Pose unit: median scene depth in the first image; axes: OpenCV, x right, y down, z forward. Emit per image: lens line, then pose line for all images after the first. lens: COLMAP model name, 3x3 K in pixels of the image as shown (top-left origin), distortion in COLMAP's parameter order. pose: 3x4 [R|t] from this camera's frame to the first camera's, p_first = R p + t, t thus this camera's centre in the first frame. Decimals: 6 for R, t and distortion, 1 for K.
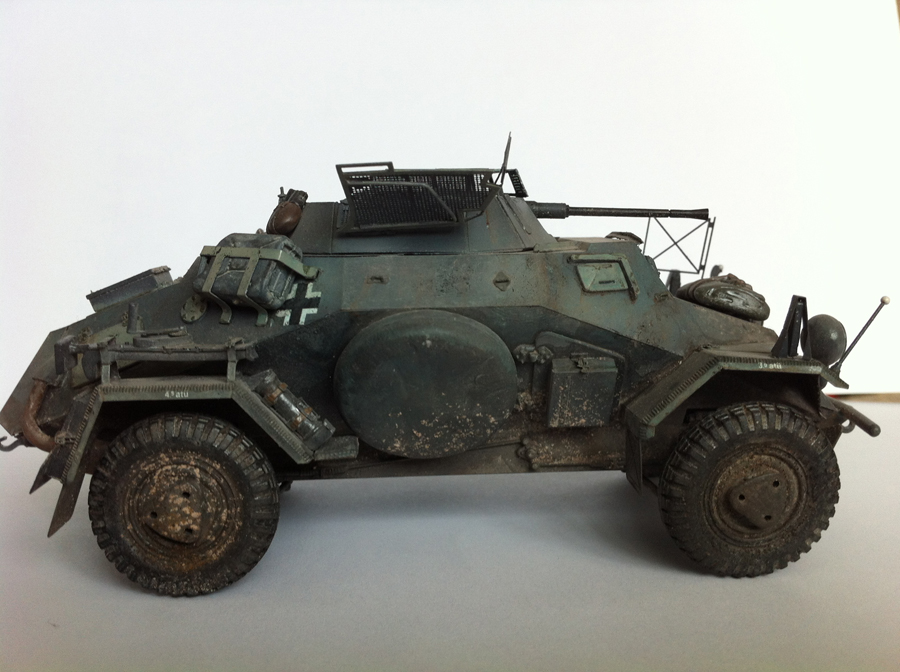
lens RADIAL K [[933.8, 0, 449.0], [0, 933.8, 359.1], [0, 0, 1]] dist [0.139860, -0.589998]
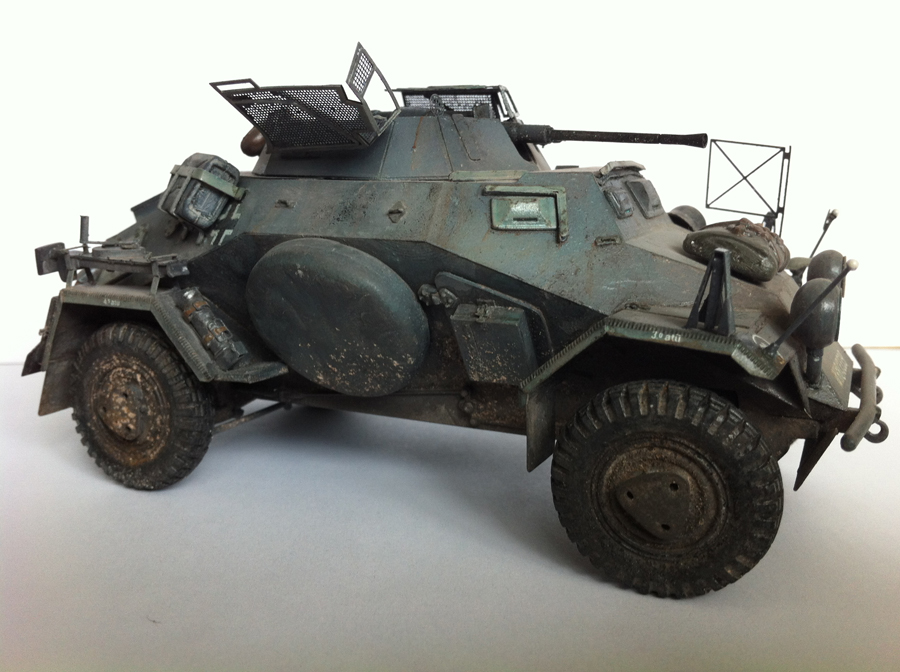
lens RADIAL K [[933.8, 0, 449.0], [0, 933.8, 359.1], [0, 0, 1]] dist [0.139860, -0.589998]
pose [[0.873673, 0.121018, -0.471223, 0.542528], [-0.085845, 0.991718, 0.095529, -0.032913], [0.478881, -0.043009, 0.876826, 0.223391]]
